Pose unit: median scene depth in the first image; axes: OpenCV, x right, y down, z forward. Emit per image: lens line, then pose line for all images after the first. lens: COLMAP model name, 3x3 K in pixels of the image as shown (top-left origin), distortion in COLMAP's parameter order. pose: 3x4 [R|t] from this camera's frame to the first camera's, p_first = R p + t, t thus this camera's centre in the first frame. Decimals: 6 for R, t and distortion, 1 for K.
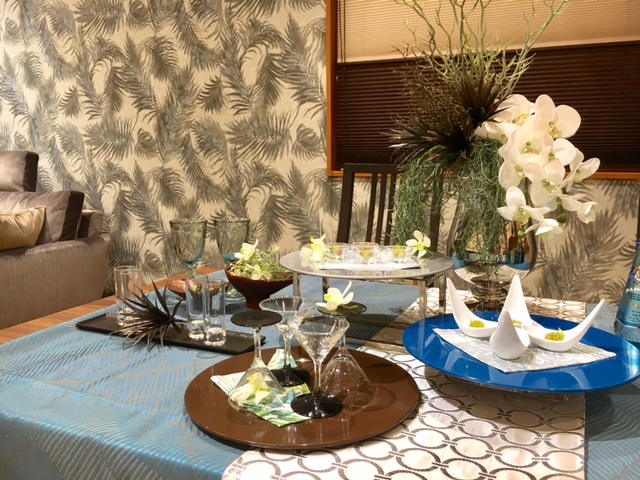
lens RADIAL K [[546.8, 0, 318.5], [0, 546.8, 242.6], [0, 0, 1]] dist [0.033242, -0.021810]
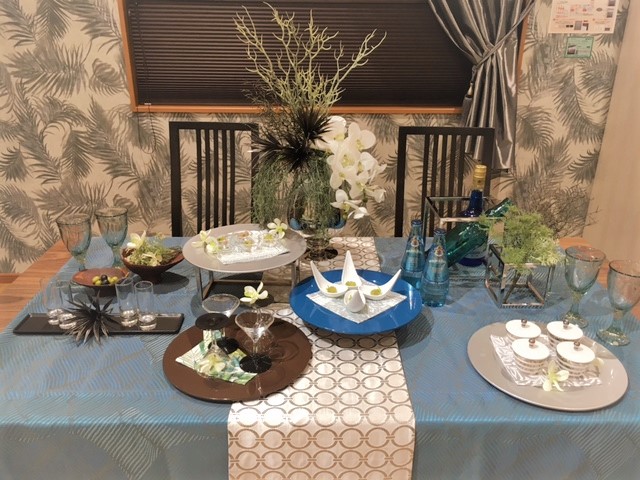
lens RADIAL K [[546.8, 0, 319.5], [0, 546.8, 238.3], [0, 0, 1]] dist [0.033242, -0.021810]
pose [[0.903663, -0.152647, 0.400114, -0.271222], [0.055243, 0.968060, 0.244555, -0.288691], [-0.424665, -0.198892, 0.883233, -0.286291]]
